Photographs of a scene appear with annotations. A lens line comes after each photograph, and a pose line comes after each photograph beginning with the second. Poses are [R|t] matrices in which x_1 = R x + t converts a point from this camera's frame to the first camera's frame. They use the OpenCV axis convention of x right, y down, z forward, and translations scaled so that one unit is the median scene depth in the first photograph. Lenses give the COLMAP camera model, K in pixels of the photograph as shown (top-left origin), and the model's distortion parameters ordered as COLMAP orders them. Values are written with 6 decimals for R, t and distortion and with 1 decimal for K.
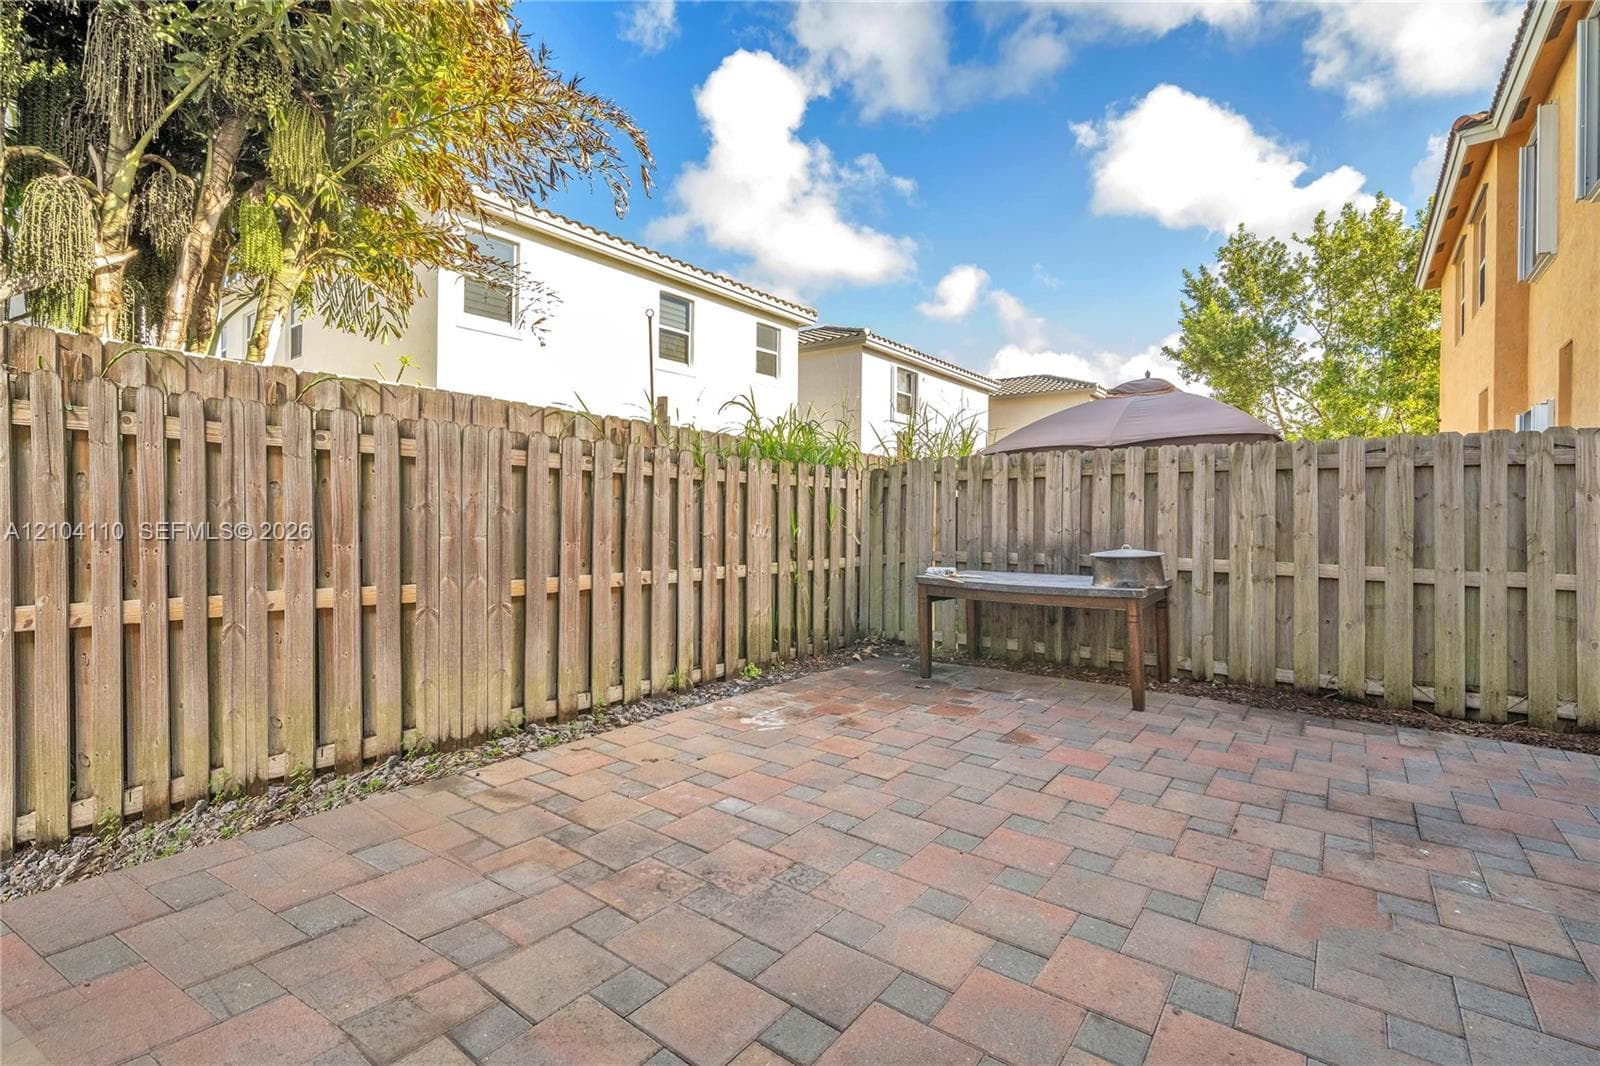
lens RADIAL K [[706.8, 0, 800.0], [0, 706.8, 533.0], [0, 0, 1]] dist [0.000091, 0.000203]
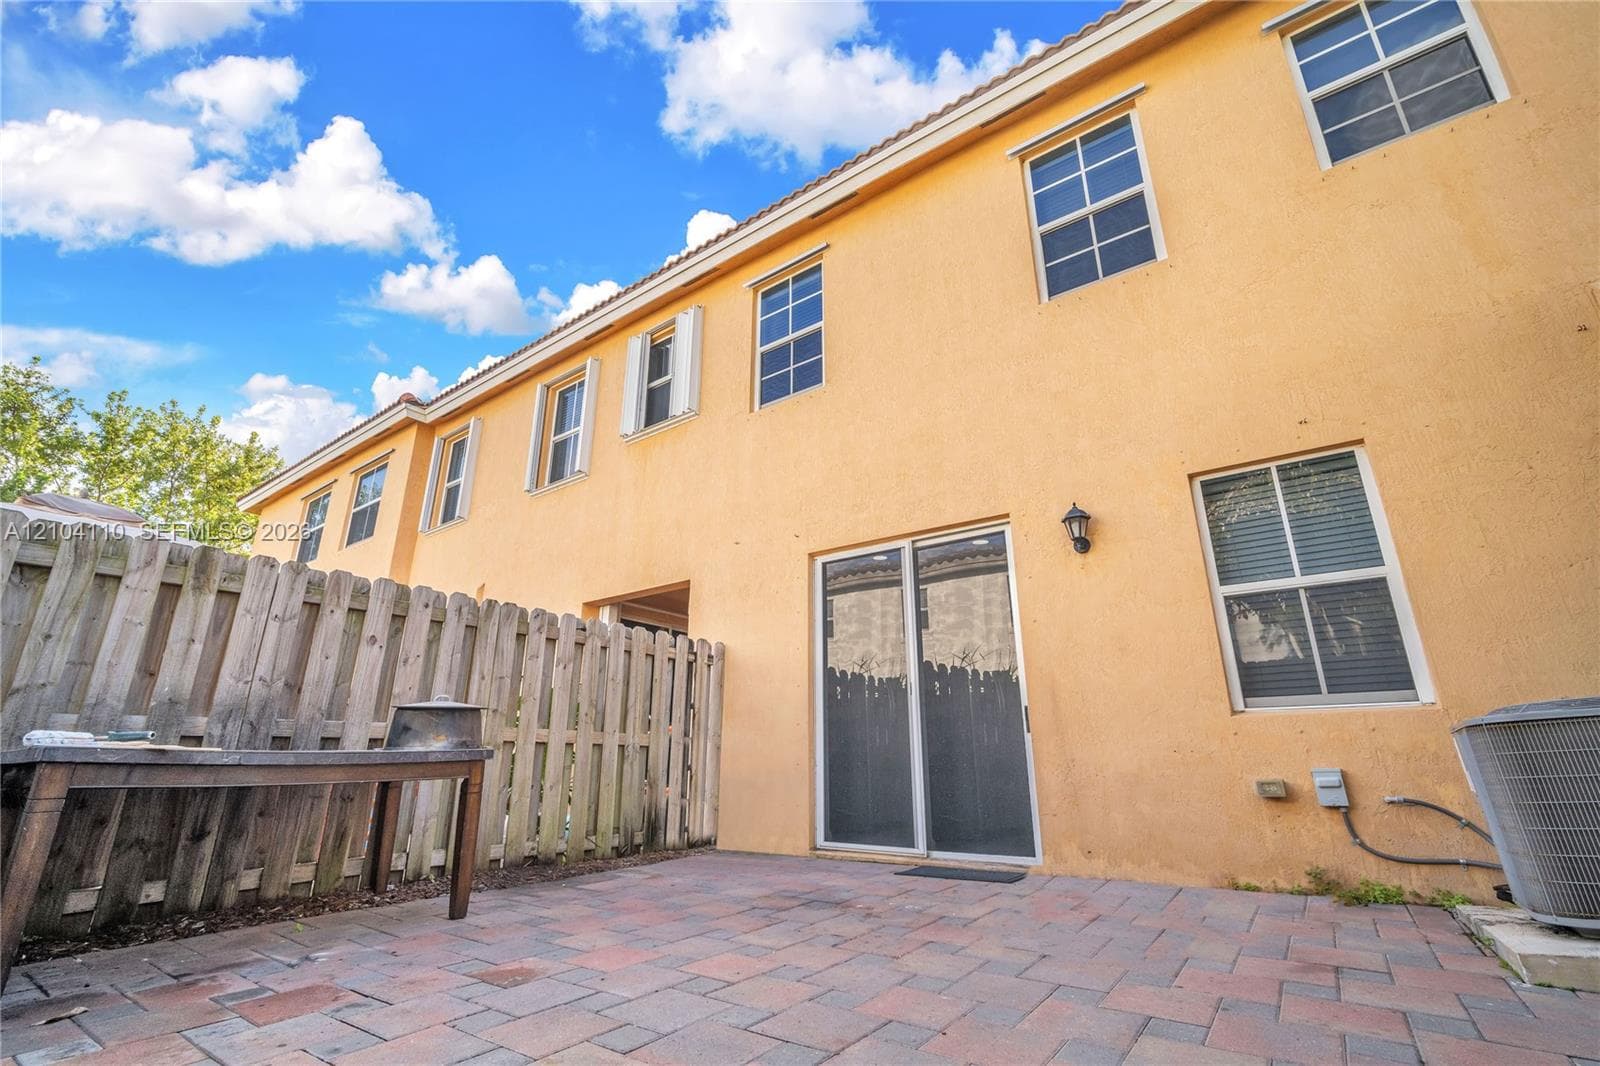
lens RADIAL K [[702.4, 0, 806.1], [0, 702.4, 541.3], [0, 0, 1]] dist [-0.001927, 0.000562]
pose [[-0.027101, 0.297270, 0.954409, -0.309010], [0.034934, 0.954458, -0.296293, 0.088788], [-0.999022, 0.025312, -0.036252, 0.552238]]
